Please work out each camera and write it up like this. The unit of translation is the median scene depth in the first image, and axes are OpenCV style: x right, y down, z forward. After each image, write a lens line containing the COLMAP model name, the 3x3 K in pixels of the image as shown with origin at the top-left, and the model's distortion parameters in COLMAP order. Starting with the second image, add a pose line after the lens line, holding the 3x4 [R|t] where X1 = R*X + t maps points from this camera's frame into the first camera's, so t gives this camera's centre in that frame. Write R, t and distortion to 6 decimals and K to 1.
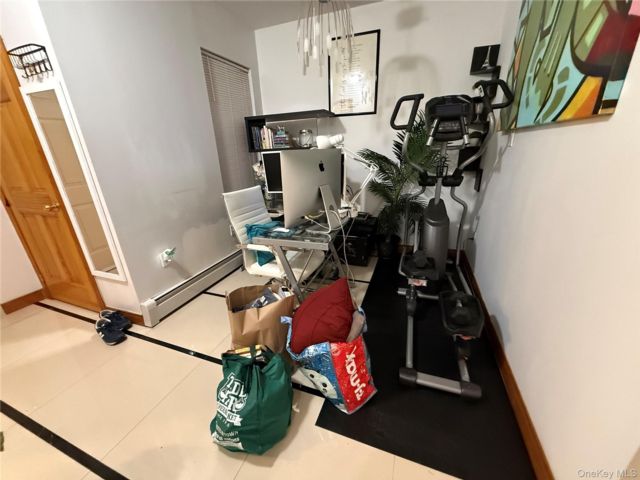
lens RADIAL K [[252.8, 0, 318.8], [0, 252.8, 241.2], [0, 0, 1]] dist [-0.000813, -0.000195]
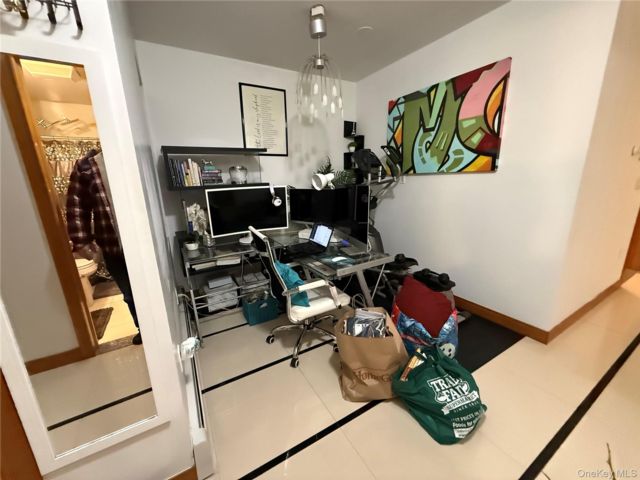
lens RADIAL K [[252.8, 0, 319.8], [0, 252.8, 240.8], [0, 0, 1]] dist [-0.000813, -0.000195]
pose [[0.628576, -0.169337, 0.759090, -0.660018], [0.274401, 0.961531, -0.012724, -0.084034], [-0.727734, 0.216293, 0.650861, 0.242655]]
